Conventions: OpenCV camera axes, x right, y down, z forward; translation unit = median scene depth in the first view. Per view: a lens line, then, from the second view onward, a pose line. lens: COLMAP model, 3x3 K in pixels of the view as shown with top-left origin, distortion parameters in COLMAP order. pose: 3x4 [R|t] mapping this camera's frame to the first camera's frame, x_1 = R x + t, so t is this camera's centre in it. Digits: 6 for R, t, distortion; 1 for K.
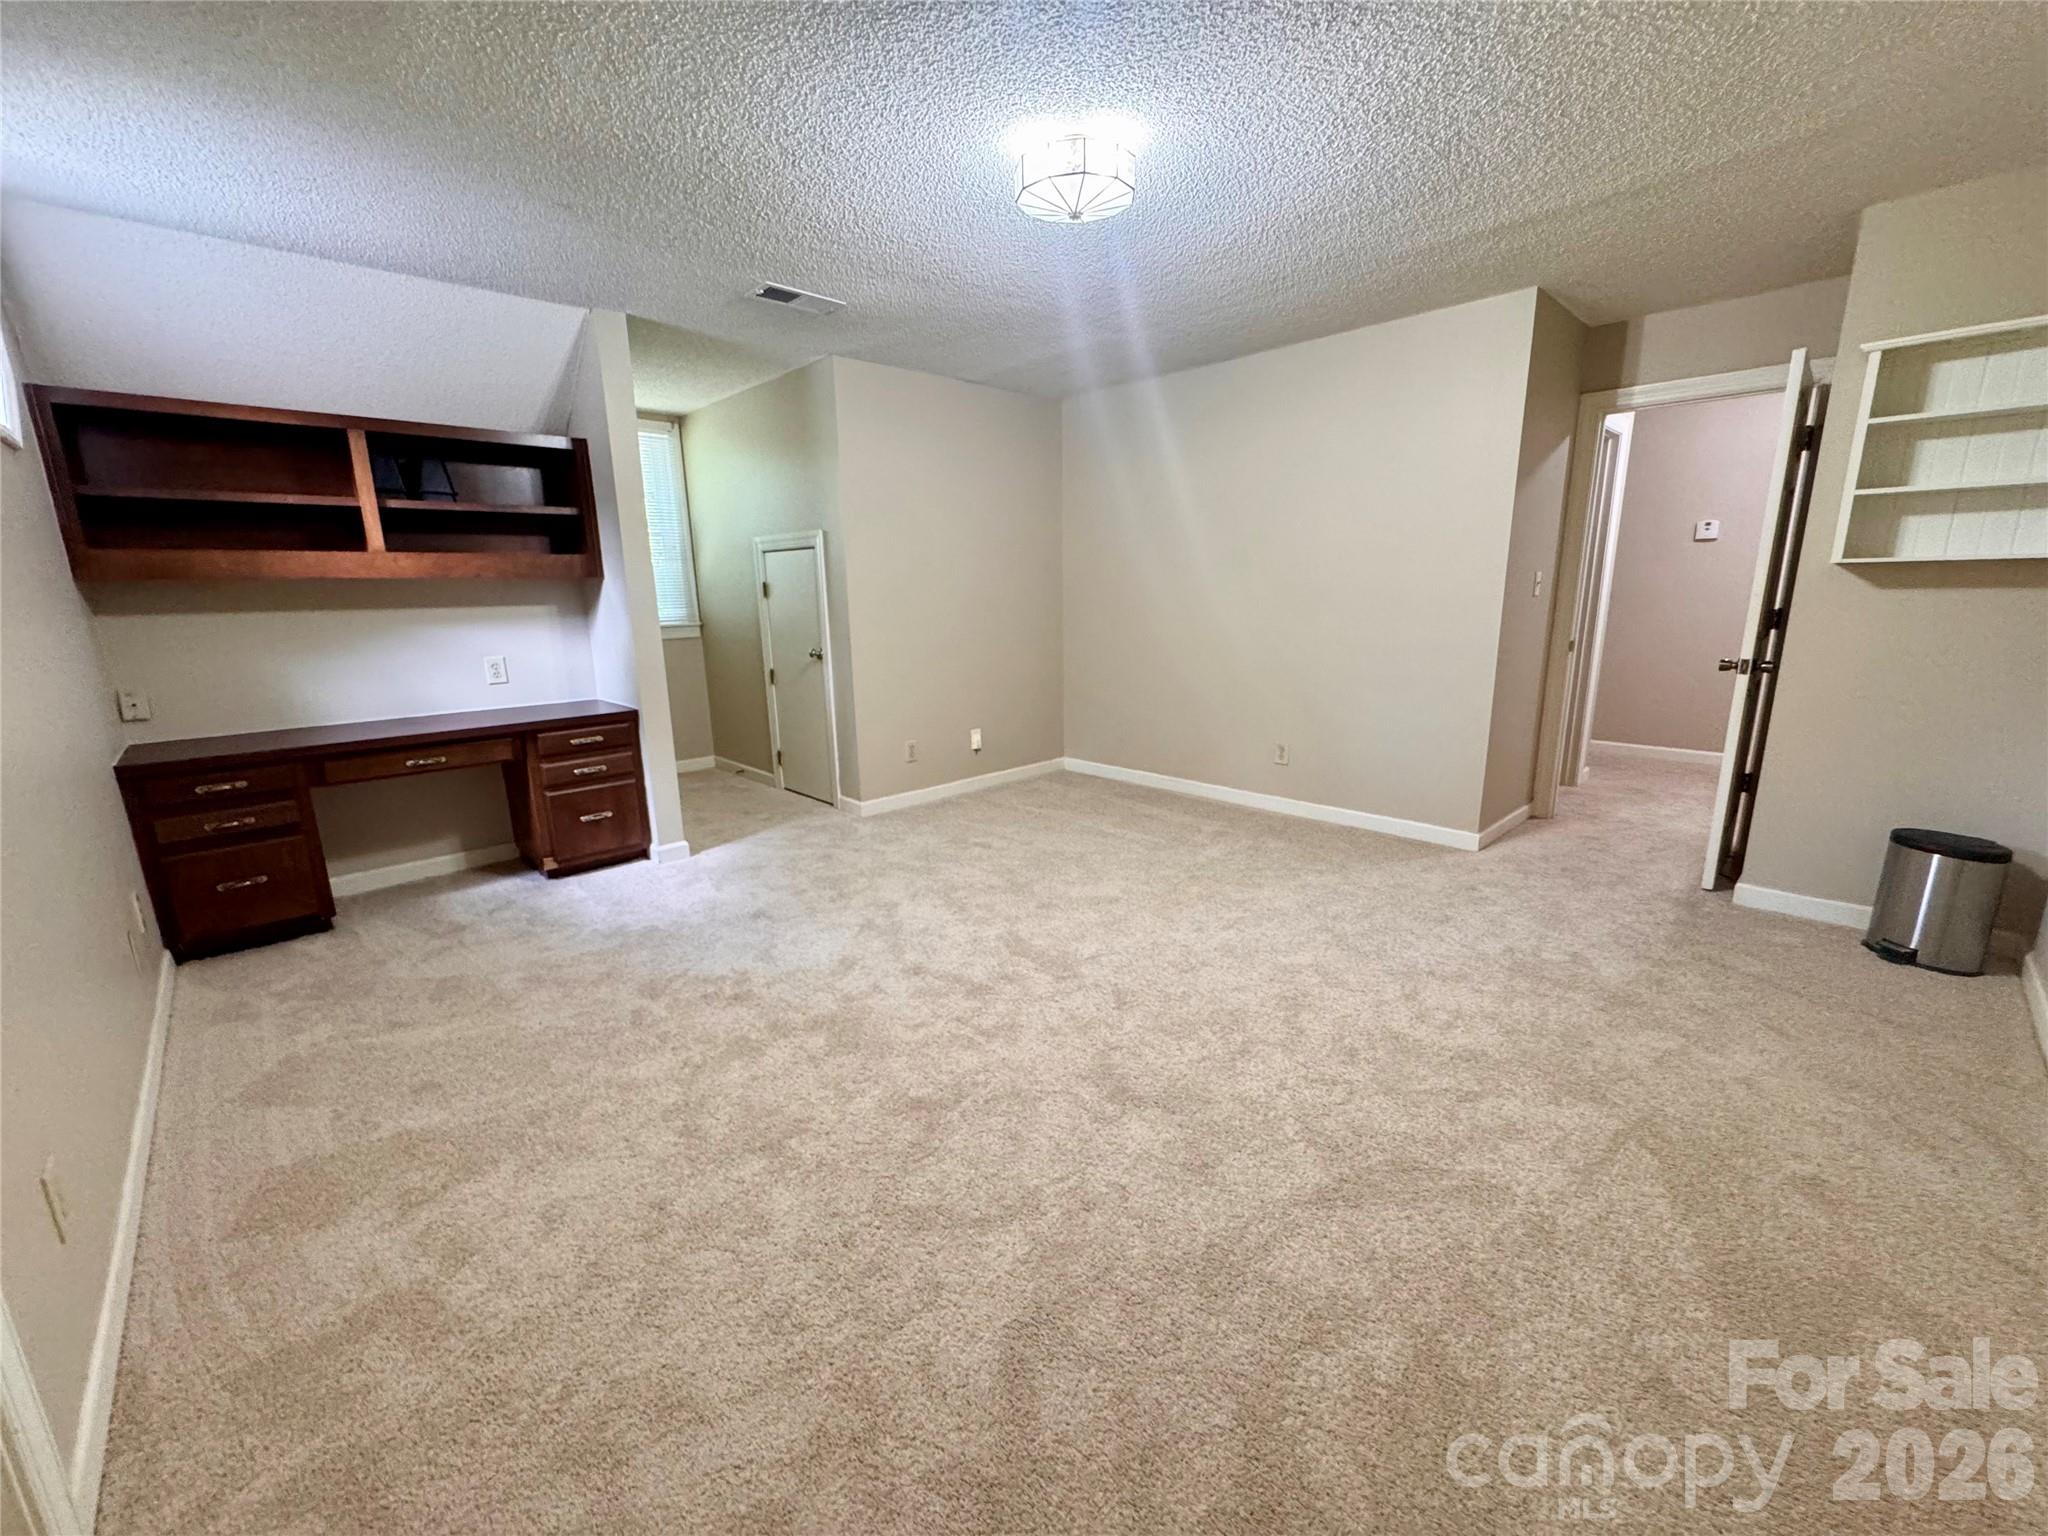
lens RADIAL K [[822.5, 0, 1023.2], [0, 822.5, 771.3], [0, 0, 1]] dist [-0.003674, 0.000659]
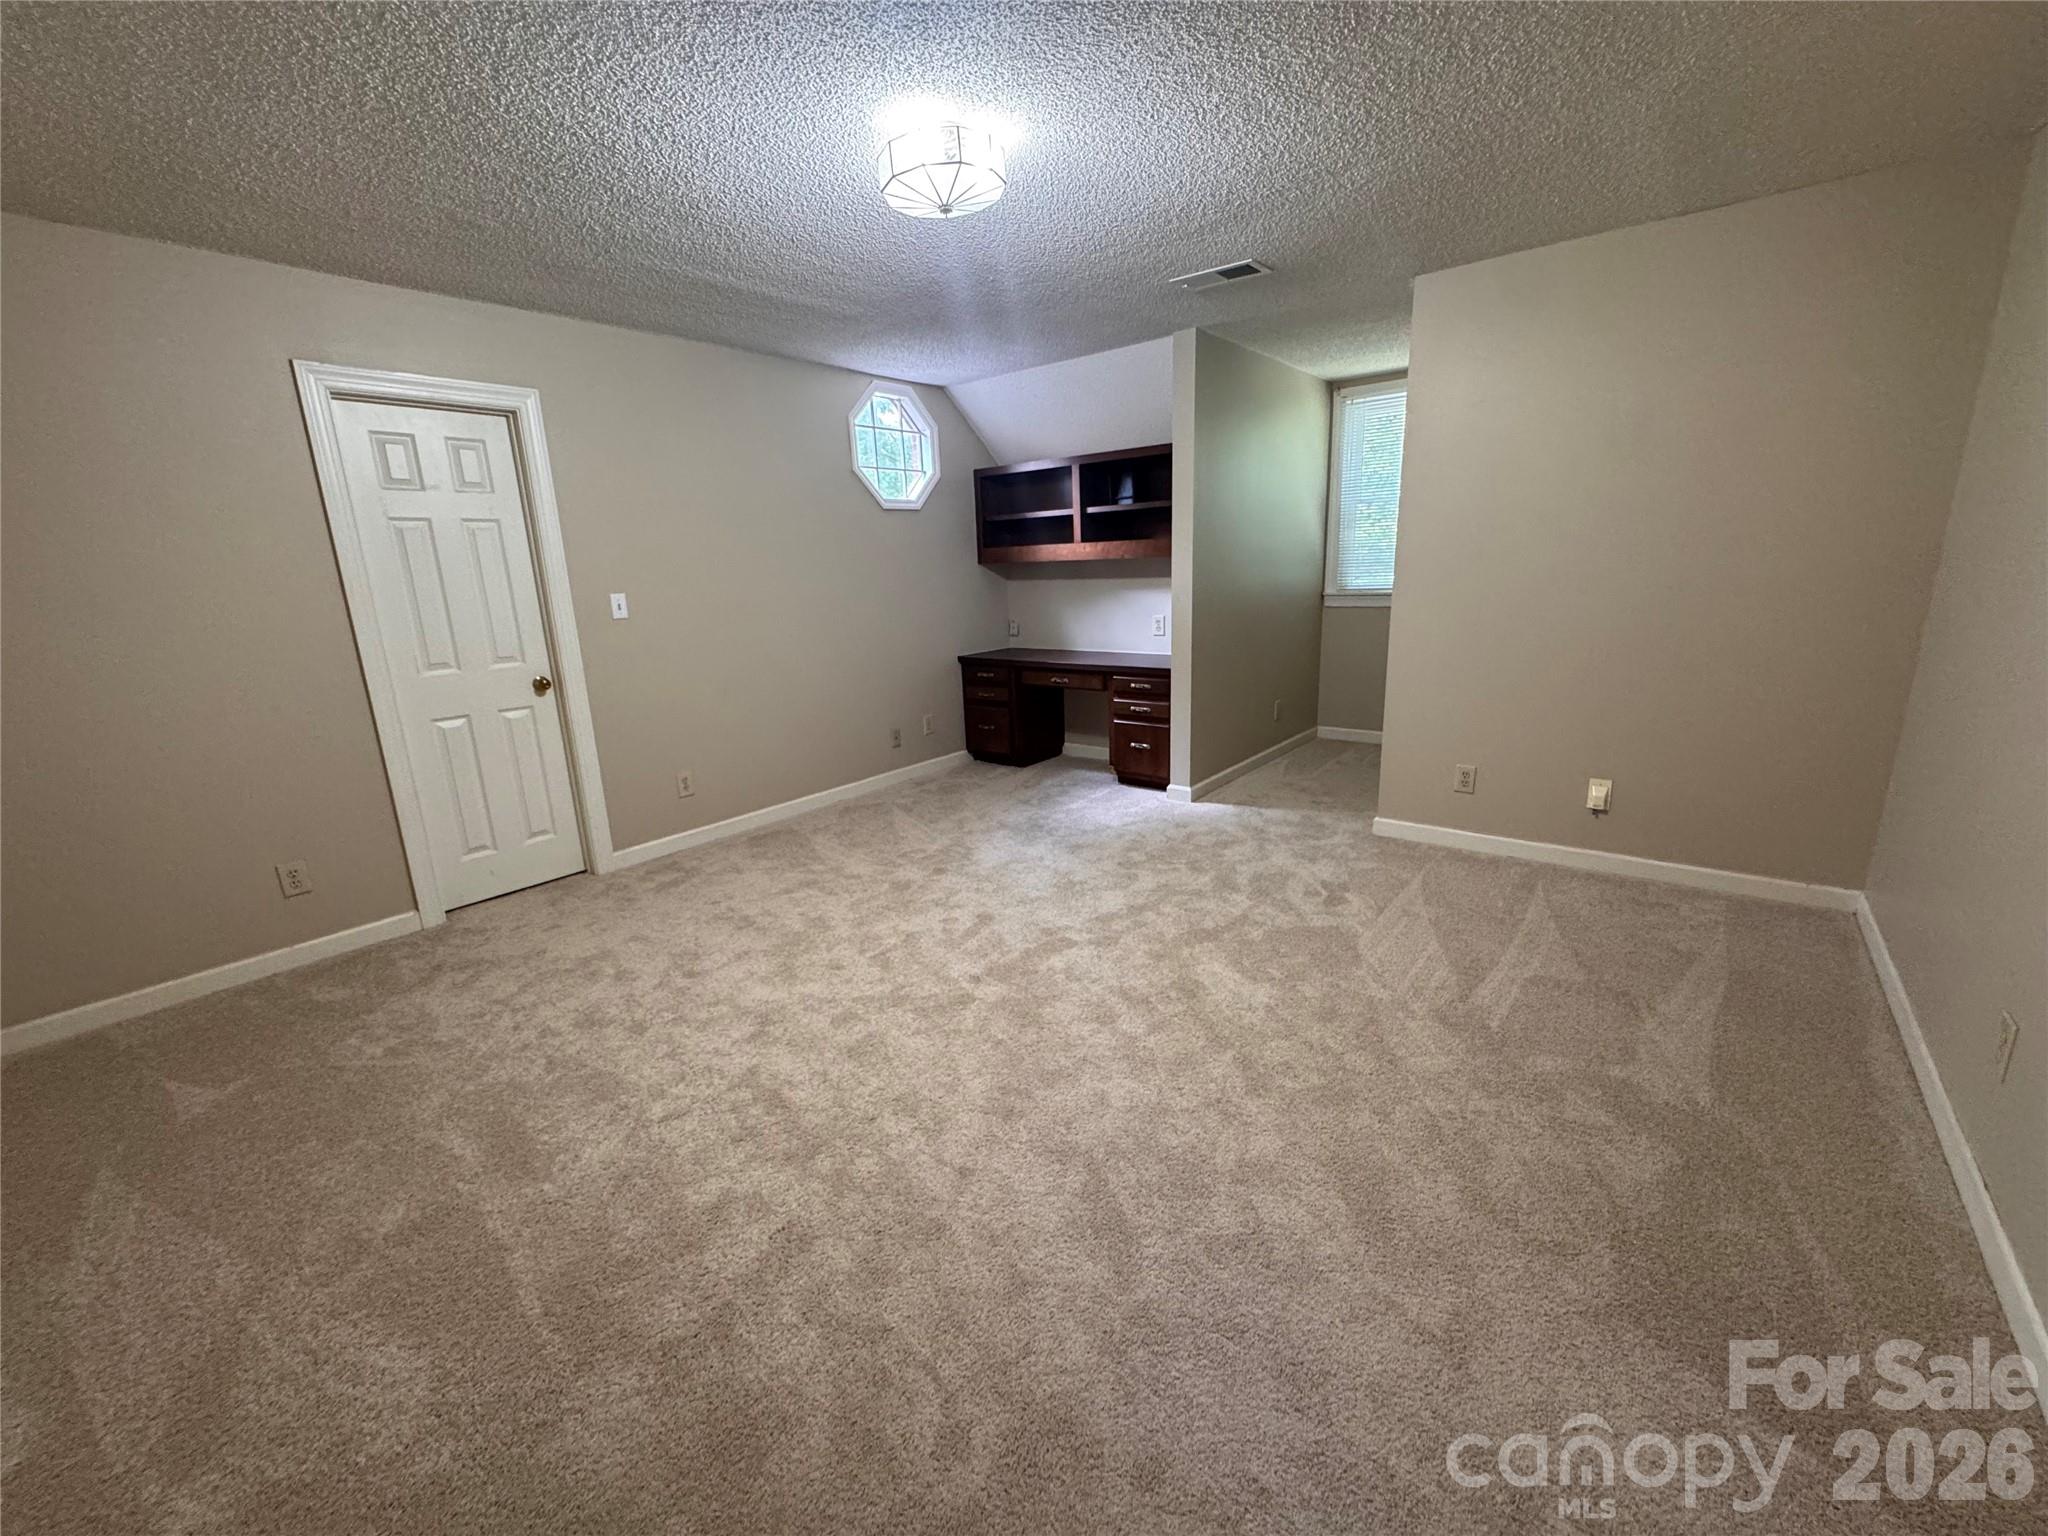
lens RADIAL K [[822.5, 0, 1023.2], [0, 822.5, 771.3], [0, 0, 1]] dist [-0.003674, 0.000659]
pose [[0.126808, 0.260019, -0.957241, 0.740927], [-0.181055, 0.954887, 0.235395, -0.187454], [0.975263, 0.143463, 0.168165, 0.646694]]
